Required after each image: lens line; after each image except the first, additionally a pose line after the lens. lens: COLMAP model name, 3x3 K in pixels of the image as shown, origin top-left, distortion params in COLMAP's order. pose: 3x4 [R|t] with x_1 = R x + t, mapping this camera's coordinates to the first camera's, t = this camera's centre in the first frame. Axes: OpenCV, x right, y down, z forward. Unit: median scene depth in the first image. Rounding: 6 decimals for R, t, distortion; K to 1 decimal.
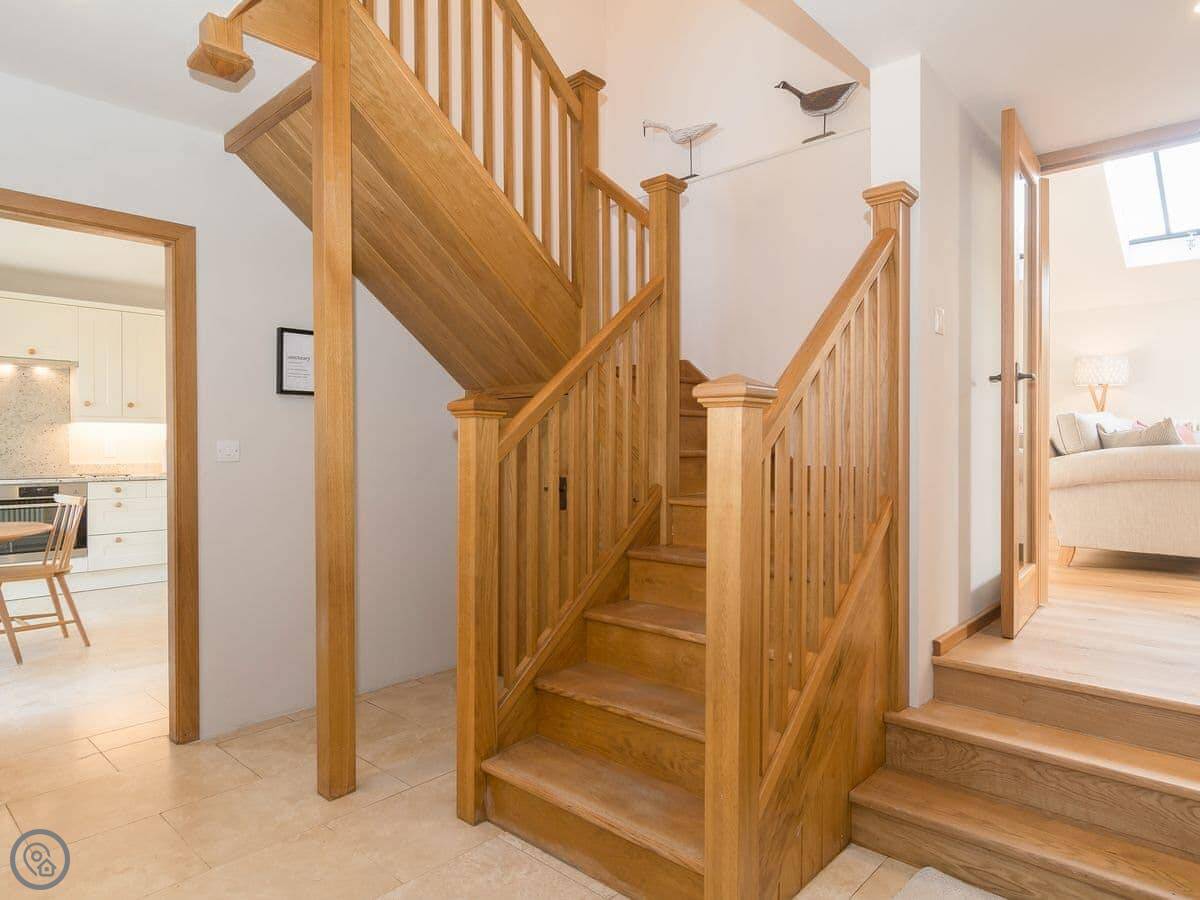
lens RADIAL K [[722.0, 0, 600.0], [0, 722.0, 450.0], [0, 0, 1]] dist [0.002343, -0.000409]
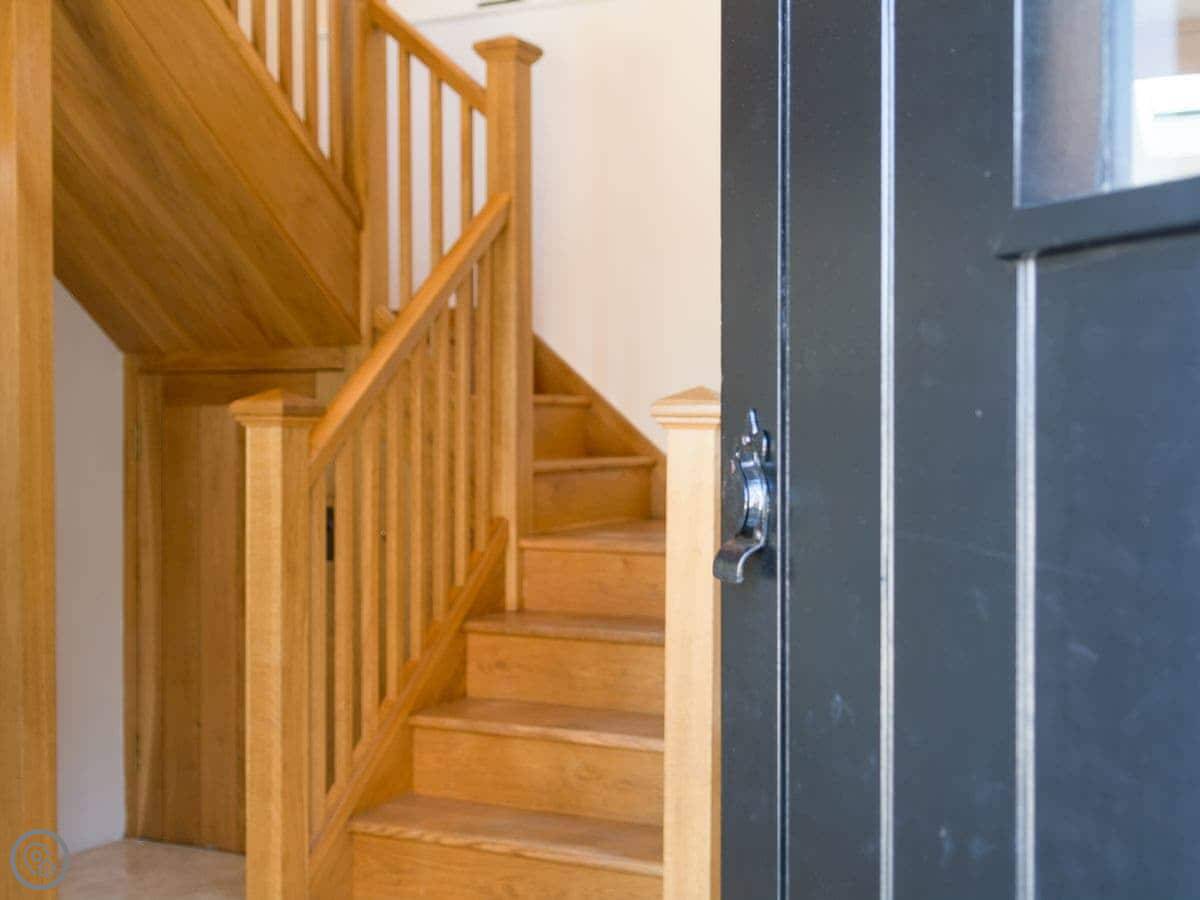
lens RADIAL K [[1420.5, 0, 600.0], [0, 1420.5, 450.0], [0, 0, 1]] dist [0.013705, -0.004055]
pose [[0.967479, -0.007135, 0.252852, -0.156838], [0.004728, 0.999938, 0.010127, -0.025132], [-0.252908, -0.008602, 0.967452, -0.245702]]
